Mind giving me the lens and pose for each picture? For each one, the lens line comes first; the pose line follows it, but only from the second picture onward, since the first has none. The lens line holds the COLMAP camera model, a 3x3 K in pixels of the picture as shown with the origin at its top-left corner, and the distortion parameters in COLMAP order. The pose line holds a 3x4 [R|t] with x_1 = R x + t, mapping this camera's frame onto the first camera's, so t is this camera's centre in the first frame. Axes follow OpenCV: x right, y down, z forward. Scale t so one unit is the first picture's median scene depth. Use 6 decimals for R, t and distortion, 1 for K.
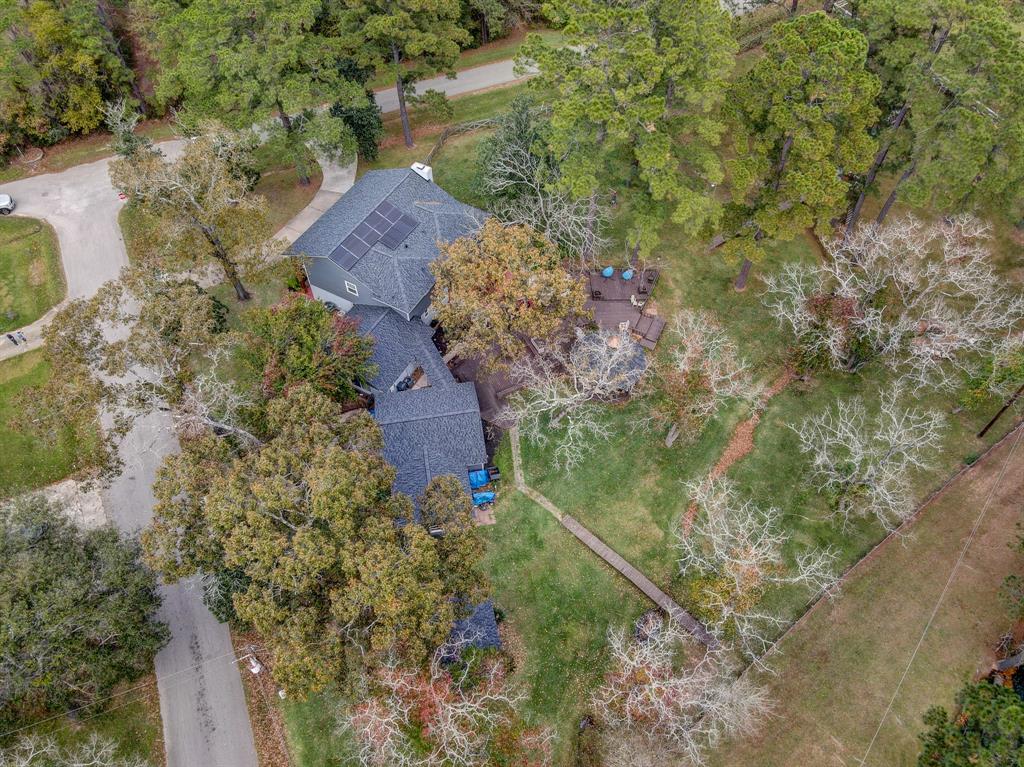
lens RADIAL K [[746.5, 0, 512.3], [0, 746.5, 382.8], [0, 0, 1]] dist [0.011666, 0.001420]
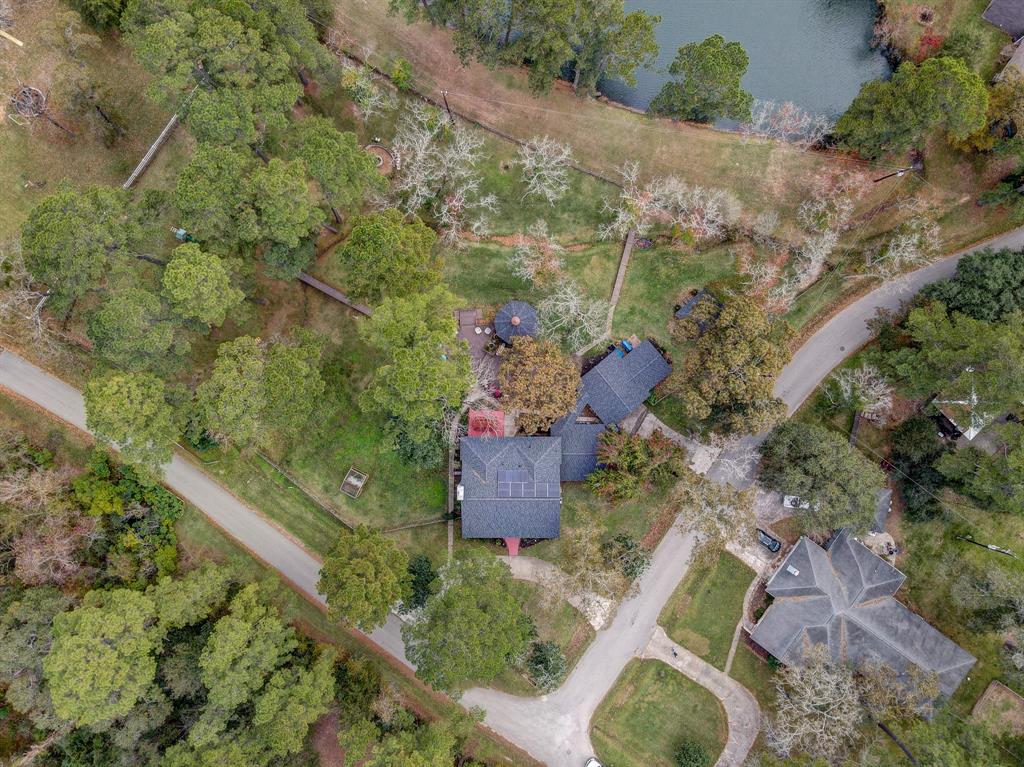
lens RADIAL K [[746.5, 0, 510.8], [0, 746.5, 382.6], [0, 0, 1]] dist [0.011666, 0.001420]
pose [[-0.486785, -0.873437, 0.012185, -0.000064], [0.704439, -0.384274, 0.596741, -1.181661], [-0.516533, 0.299068, 0.802341, -0.320785]]
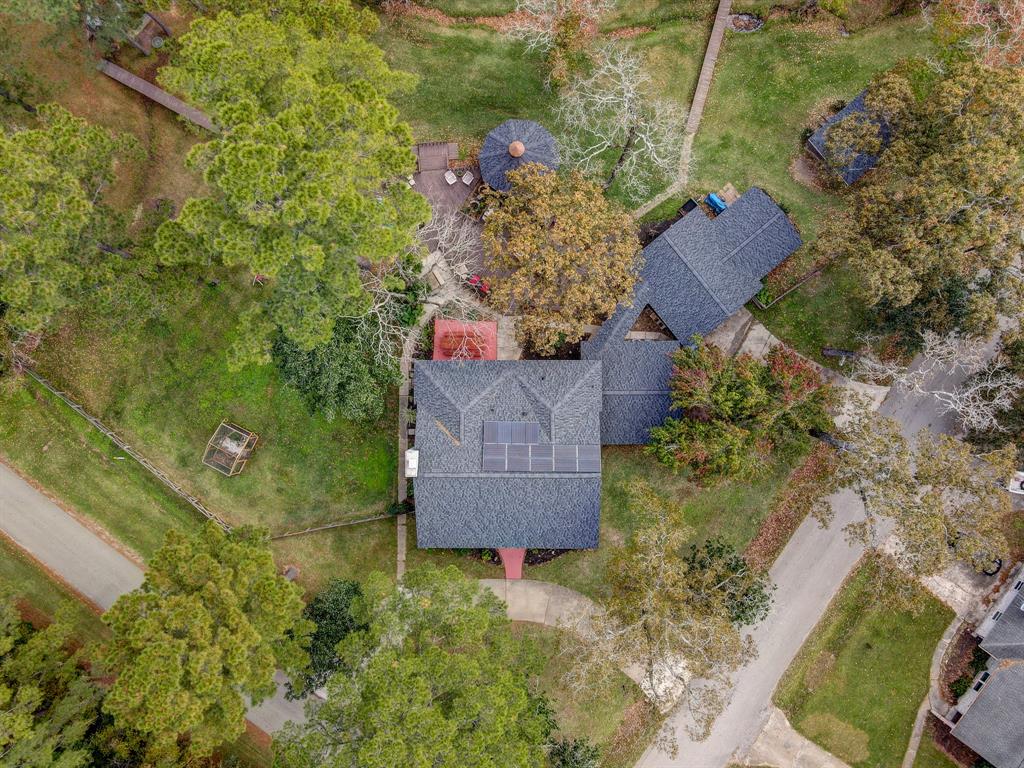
lens RADIAL K [[746.5, 0, 512.8], [0, 746.5, 380.4], [0, 0, 1]] dist [0.011666, 0.001420]
pose [[-0.486762, -0.873286, 0.020837, -0.135503], [0.708477, -0.380720, 0.594233, -0.748892], [-0.511003, 0.304013, 0.804023, 0.371892]]
